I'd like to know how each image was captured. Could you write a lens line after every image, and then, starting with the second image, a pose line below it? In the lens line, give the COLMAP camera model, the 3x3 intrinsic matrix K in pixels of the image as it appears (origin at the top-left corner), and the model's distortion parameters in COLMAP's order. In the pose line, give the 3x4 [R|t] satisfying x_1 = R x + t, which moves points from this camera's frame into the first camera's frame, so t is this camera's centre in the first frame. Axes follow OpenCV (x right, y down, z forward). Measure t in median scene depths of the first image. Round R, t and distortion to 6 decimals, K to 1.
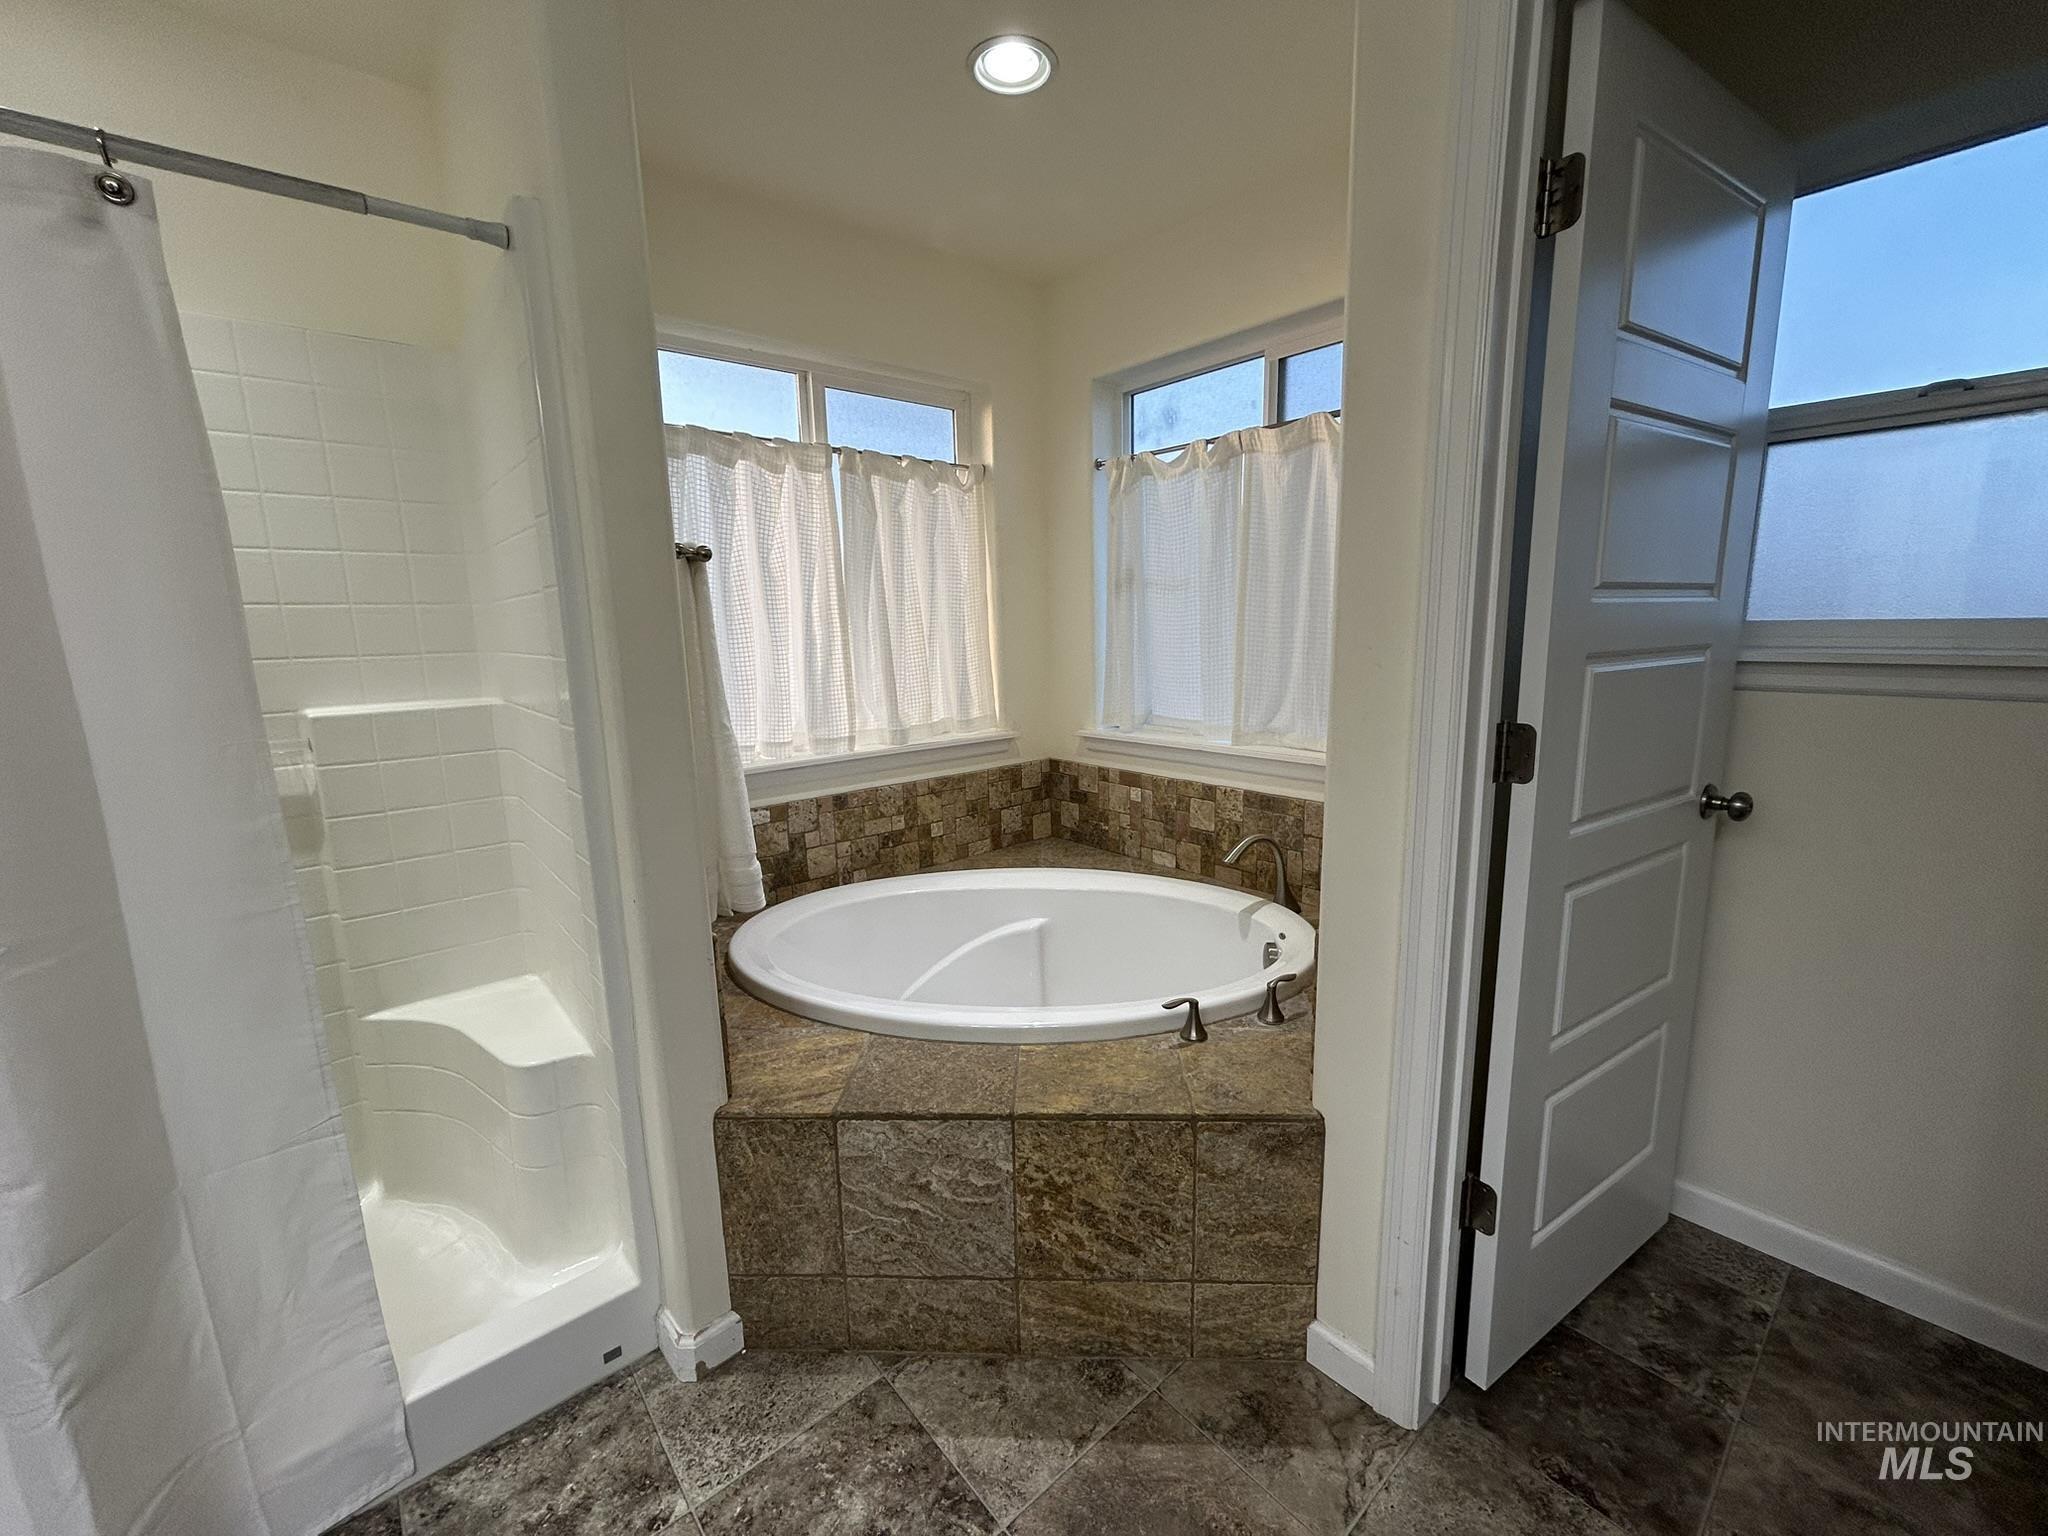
lens RADIAL K [[824.8, 0, 1071.5], [0, 824.8, 722.8], [0, 0, 1]] dist [0.000396, 0.000179]
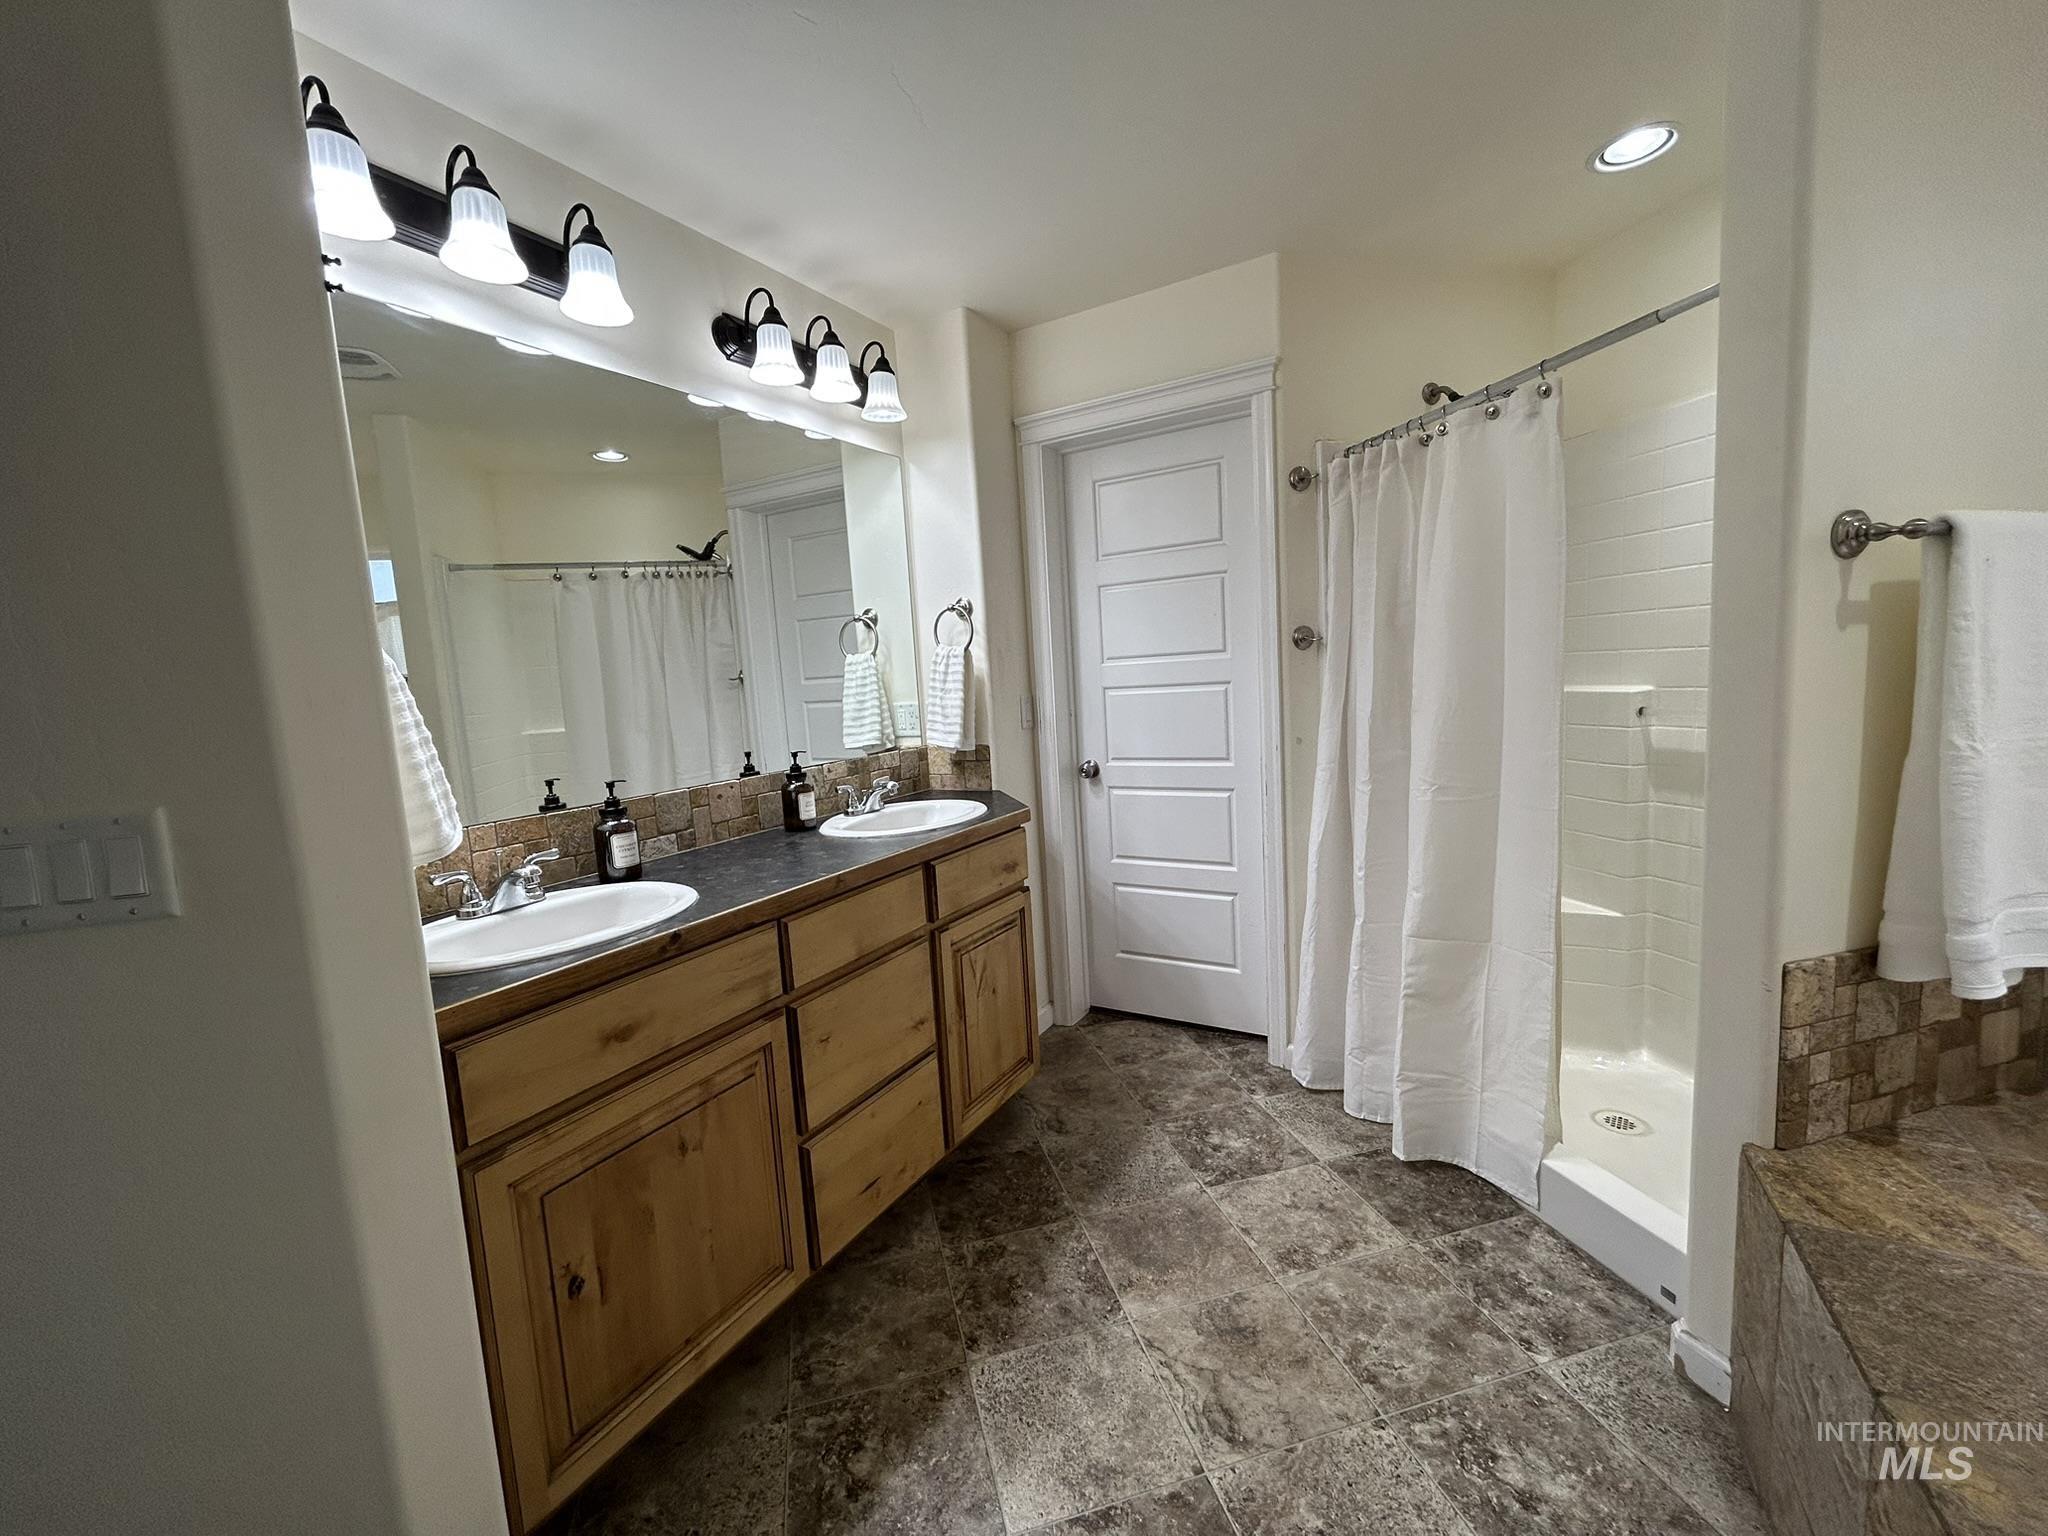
lens RADIAL K [[824.8, 0, 1023.8], [0, 824.8, 764.9], [0, 0, 1]] dist [0.000396, 0.000179]
pose [[-0.447420, 0.151302, -0.881432, 0.817080], [-0.054339, 0.979165, 0.195661, -0.119335], [0.892672, 0.135438, -0.429876, 0.707489]]
